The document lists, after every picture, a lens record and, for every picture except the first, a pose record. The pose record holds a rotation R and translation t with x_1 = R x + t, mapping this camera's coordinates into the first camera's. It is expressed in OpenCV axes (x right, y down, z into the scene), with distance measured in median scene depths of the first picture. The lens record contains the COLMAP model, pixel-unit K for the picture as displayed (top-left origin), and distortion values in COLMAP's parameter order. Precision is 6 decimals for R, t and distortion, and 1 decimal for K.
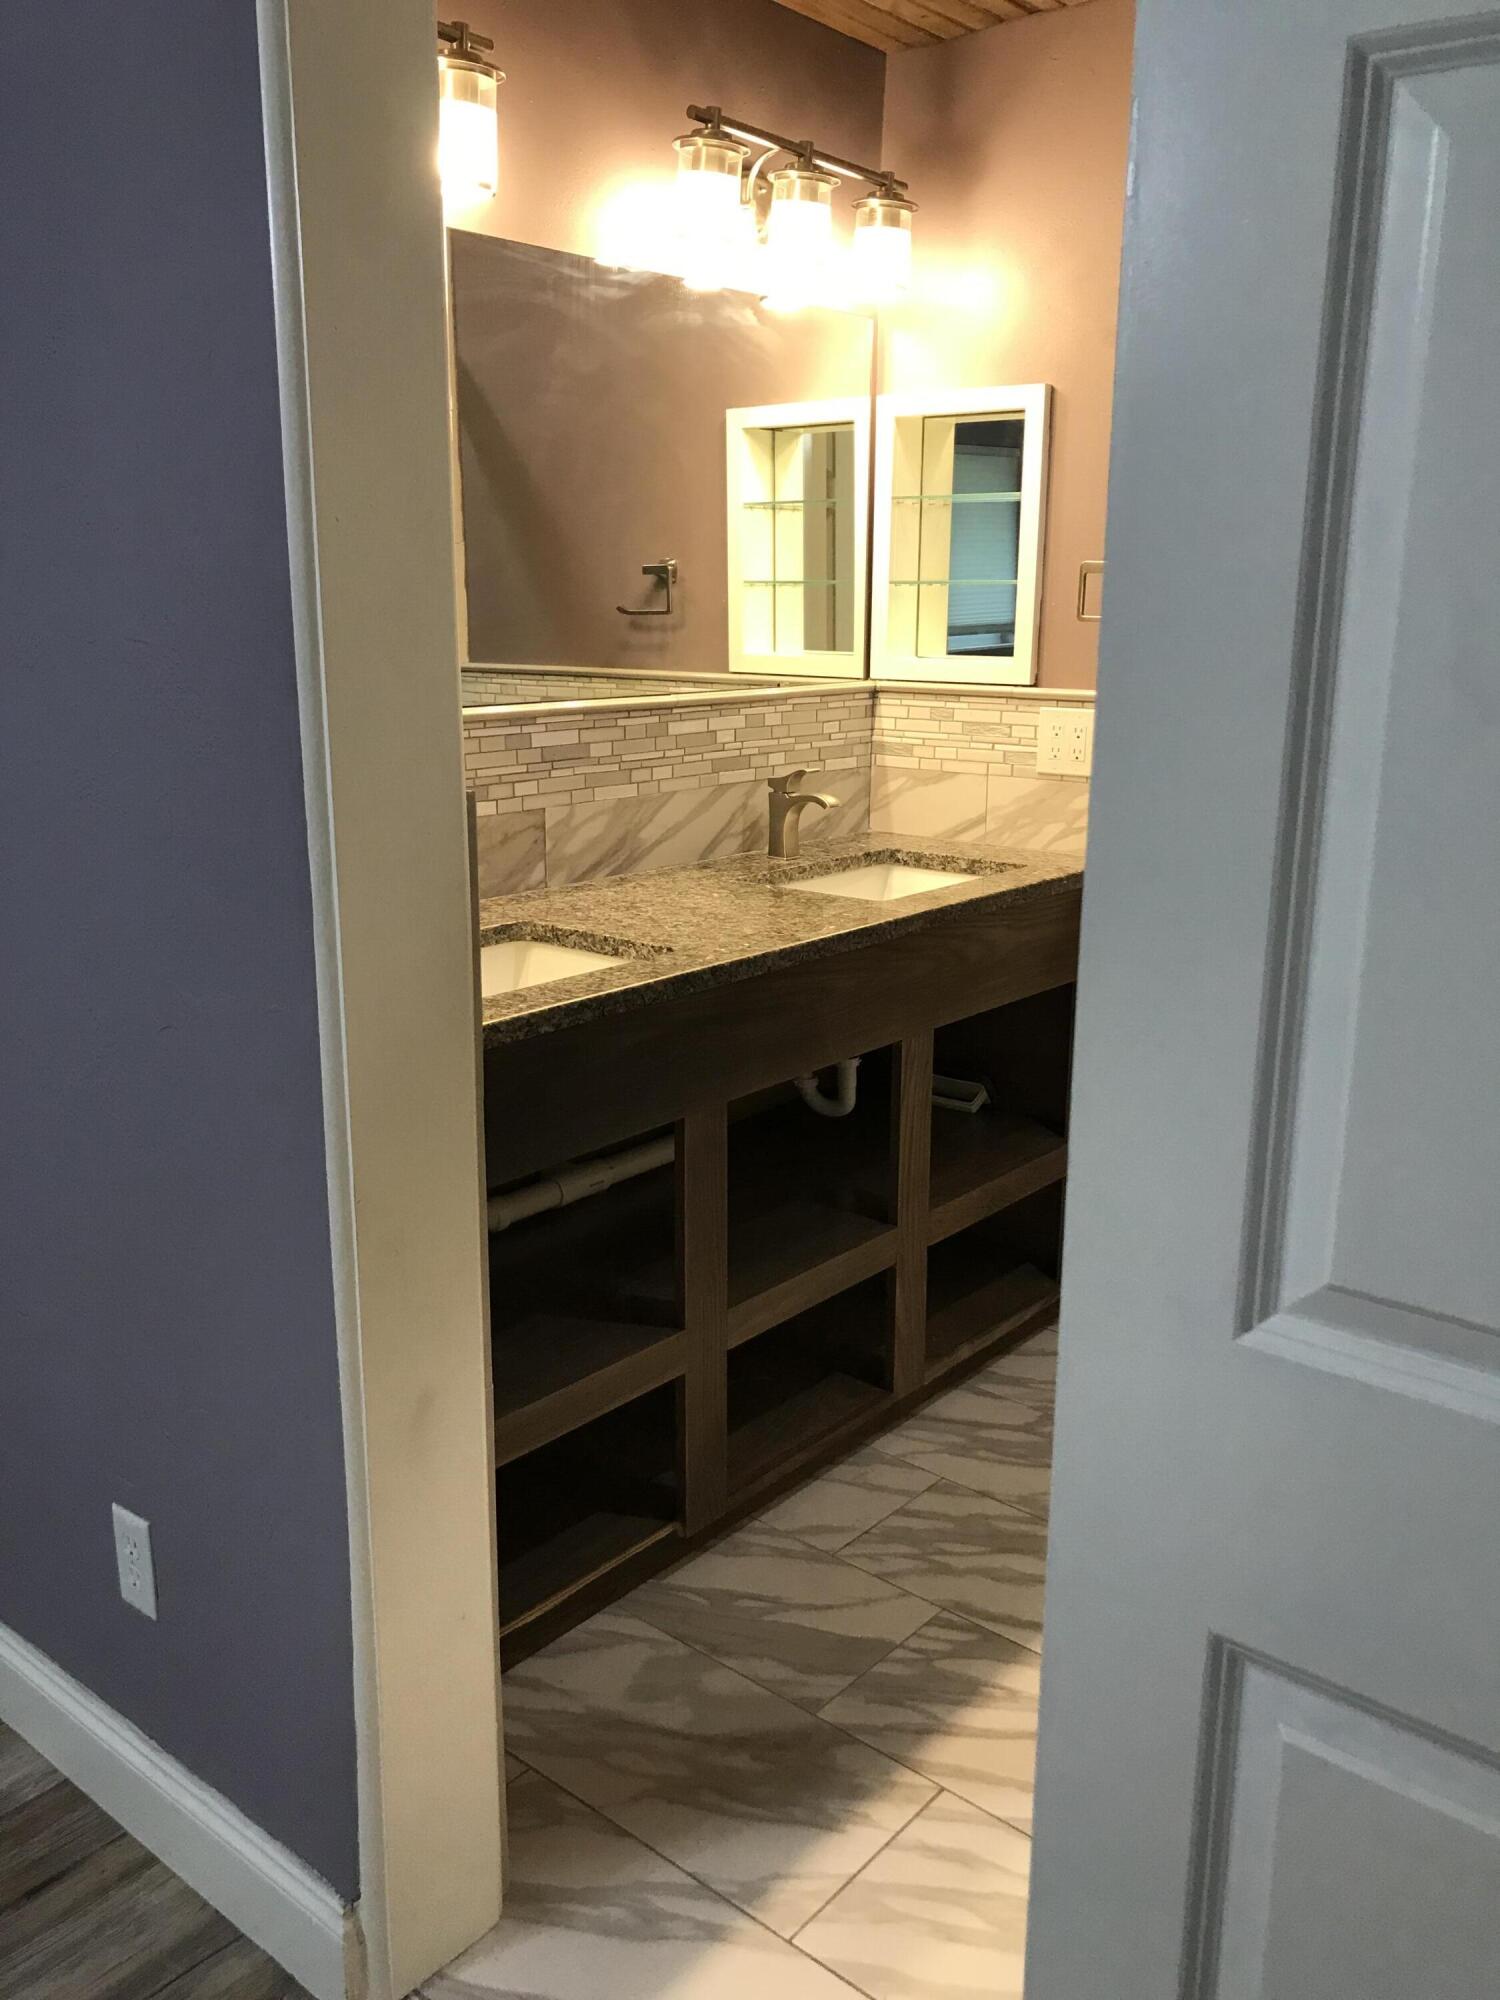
lens RADIAL K [[1632.6, 0, 746.4], [0, 1632.6, 997.9], [0, 0, 1]] dist [0.018436, -0.007572]
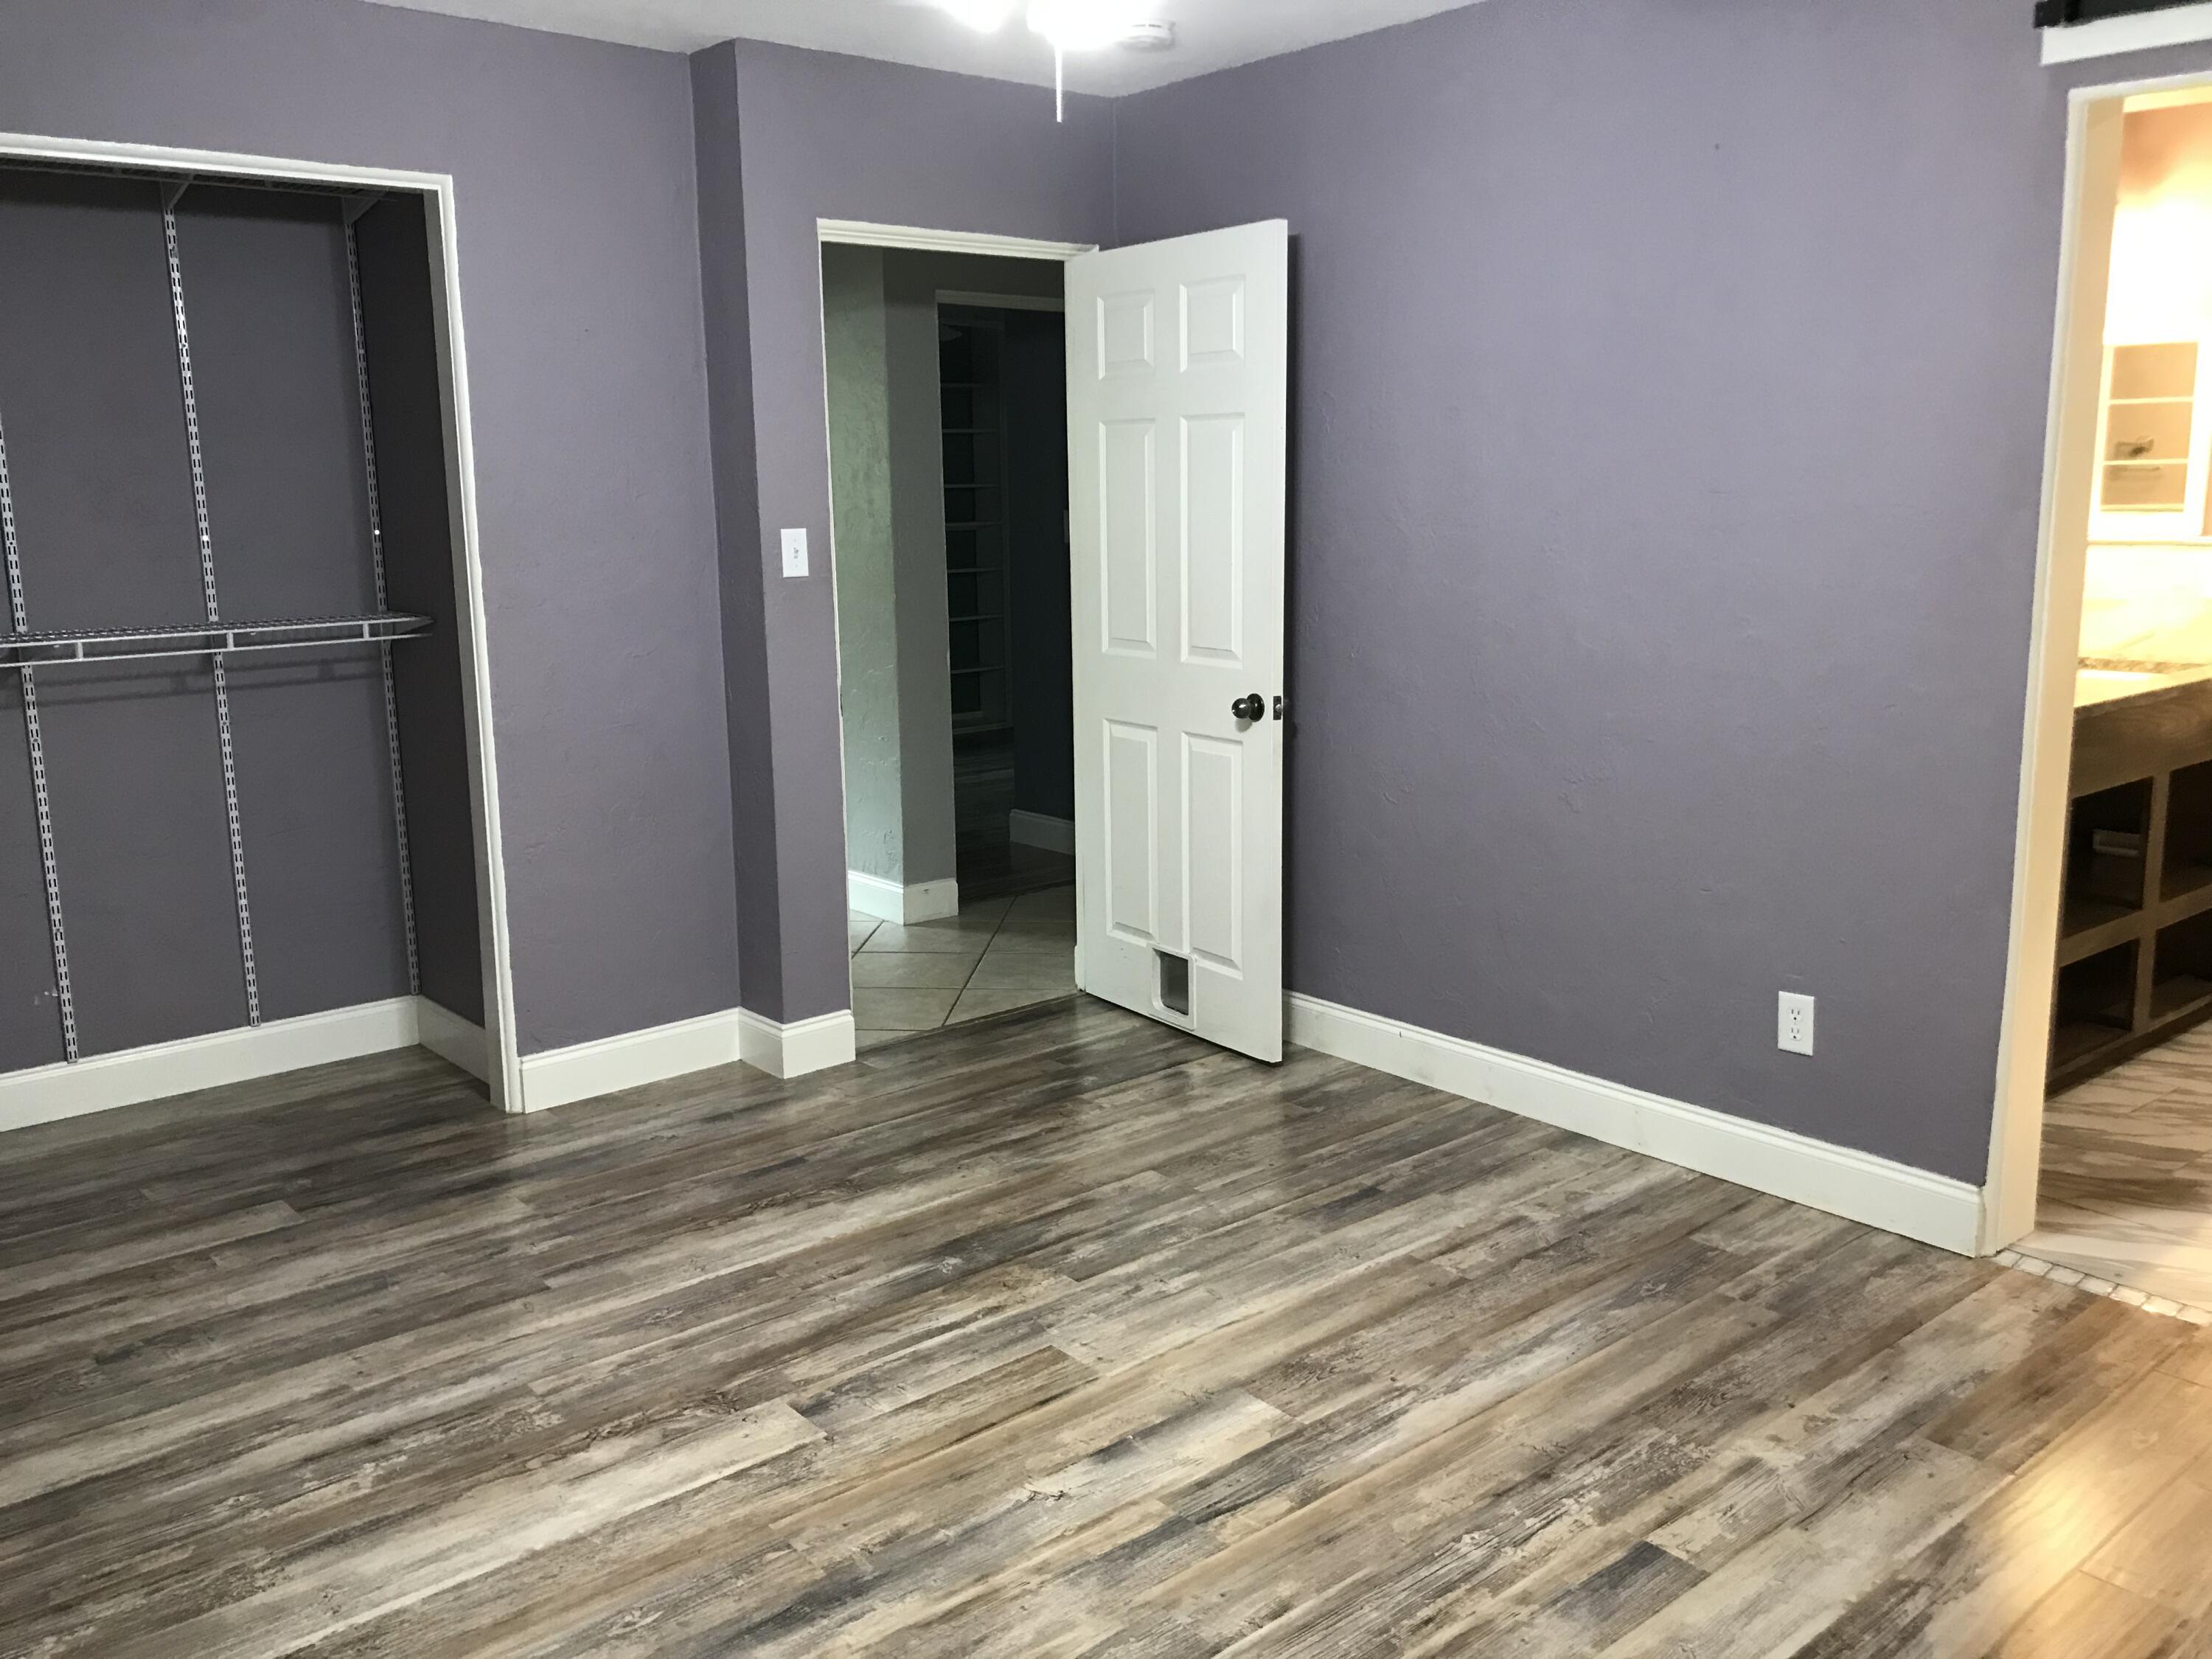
lens RADIAL K [[1805.7, 0, 1110.3], [0, 1805.7, 828.6], [0, 0, 1]] dist [0.018436, -0.007572]
pose [[0.984575, 0.025045, -0.173162, -0.518192], [-0.032065, 0.998768, -0.037861, 0.157278], [0.172000, 0.042829, 0.984165, -0.704566]]
